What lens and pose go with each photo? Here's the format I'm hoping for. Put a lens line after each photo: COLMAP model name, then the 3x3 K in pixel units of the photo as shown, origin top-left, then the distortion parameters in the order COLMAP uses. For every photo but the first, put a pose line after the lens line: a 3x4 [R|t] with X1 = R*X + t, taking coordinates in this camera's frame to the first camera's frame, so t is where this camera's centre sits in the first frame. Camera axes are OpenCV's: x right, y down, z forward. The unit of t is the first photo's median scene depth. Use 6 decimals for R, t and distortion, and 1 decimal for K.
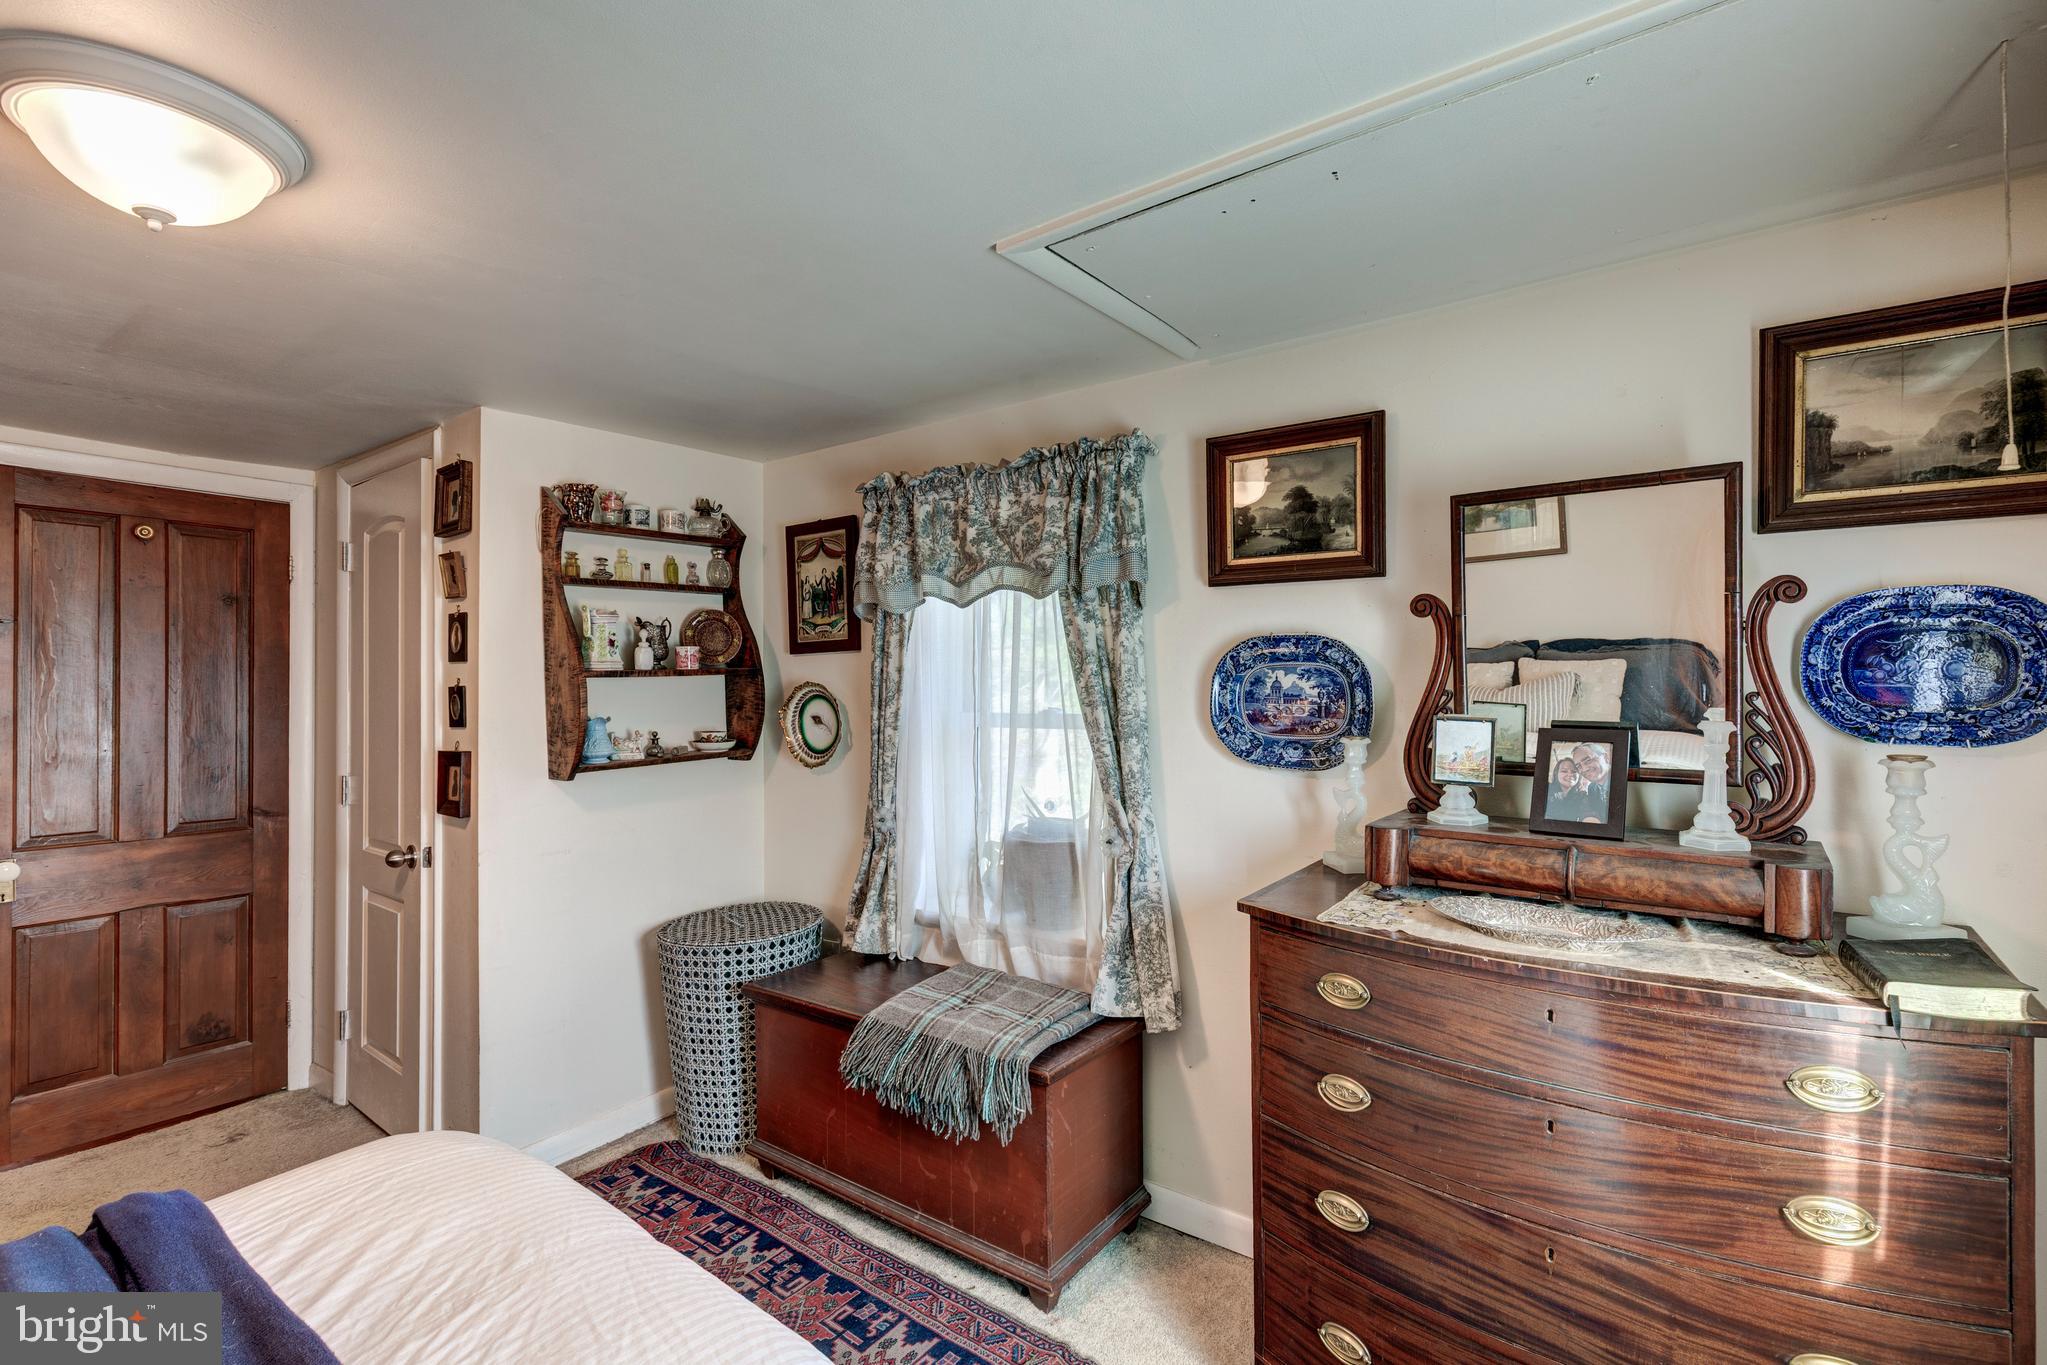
lens RADIAL K [[932.8, 0, 1023.5], [0, 932.8, 682.5], [0, 0, 1]] dist [-0.001299, -0.000276]
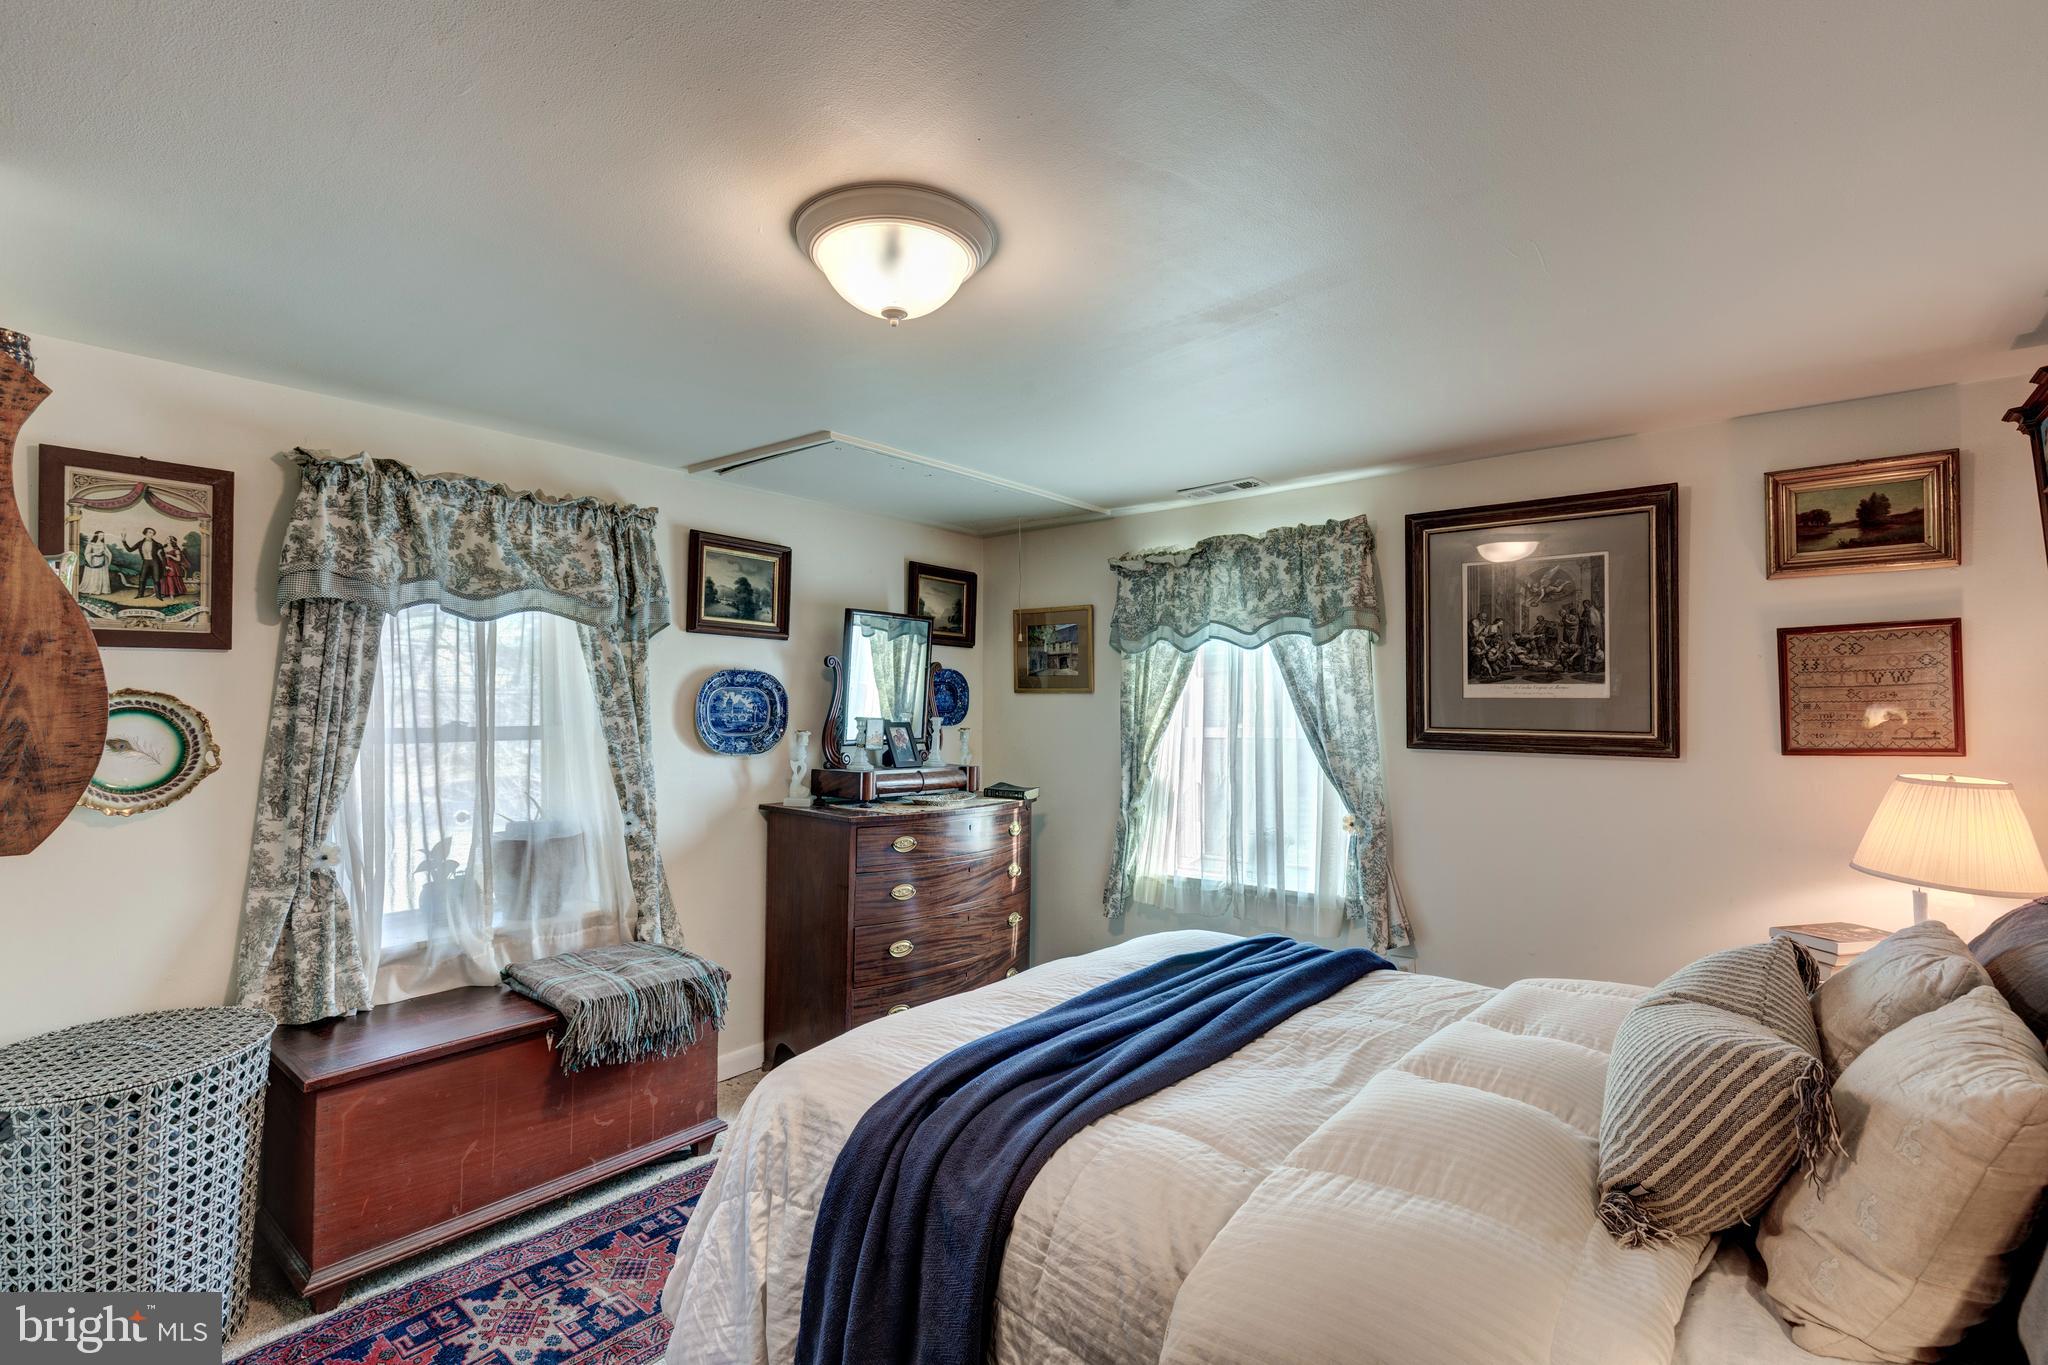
lens RADIAL K [[926.3, 0, 1005.4], [0, 926.3, 701.2], [0, 0, 1]] dist [-0.004046, -0.000898]
pose [[0.059357, 0.015518, 0.998116, -1.206986], [-0.002095, 0.999879, -0.015421, 0.024280], [-0.998235, -0.001176, 0.059383, 0.438405]]
